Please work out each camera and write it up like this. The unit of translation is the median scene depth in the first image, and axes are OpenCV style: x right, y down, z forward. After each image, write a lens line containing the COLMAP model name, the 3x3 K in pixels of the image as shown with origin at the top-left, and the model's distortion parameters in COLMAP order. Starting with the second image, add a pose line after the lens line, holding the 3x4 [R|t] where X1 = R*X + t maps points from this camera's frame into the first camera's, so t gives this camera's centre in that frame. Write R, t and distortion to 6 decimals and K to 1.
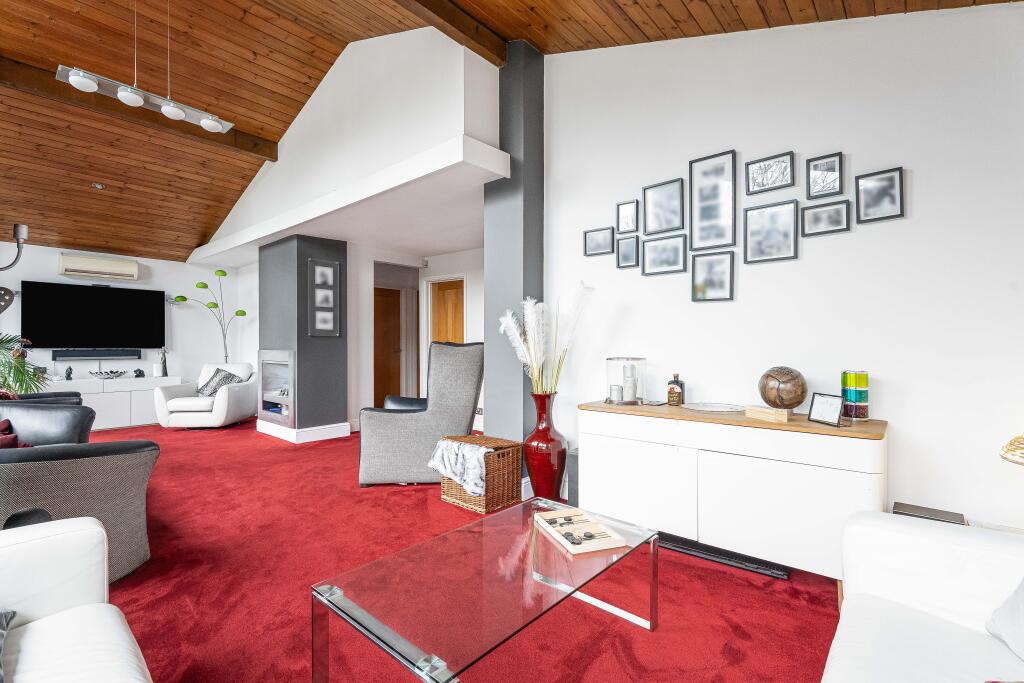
lens RADIAL K [[467.7, 0, 510.4], [0, 467.7, 341.2], [0, 0, 1]] dist [-0.000947, -0.000102]
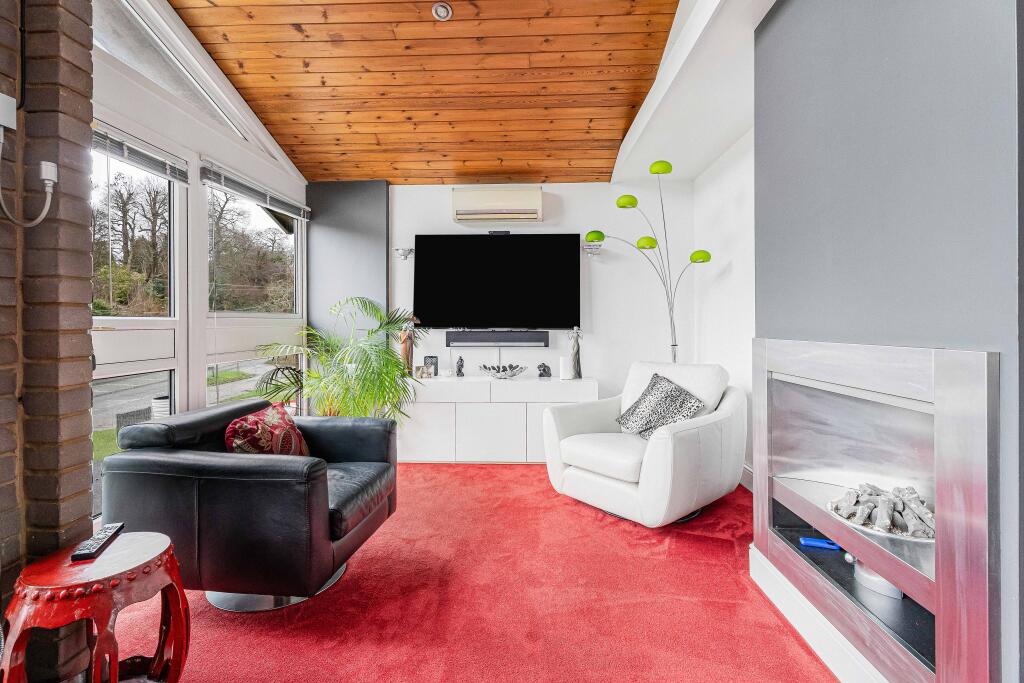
lens RADIAL K [[467.7, 0, 510.9], [0, 467.7, 323.3], [0, 0, 1]] dist [-0.000947, -0.000102]
pose [[0.624662, -0.003725, -0.780886, -0.358811], [0.005371, 0.999985, -0.000474, 0.007488], [0.780877, -0.003897, 0.624673, 0.607923]]
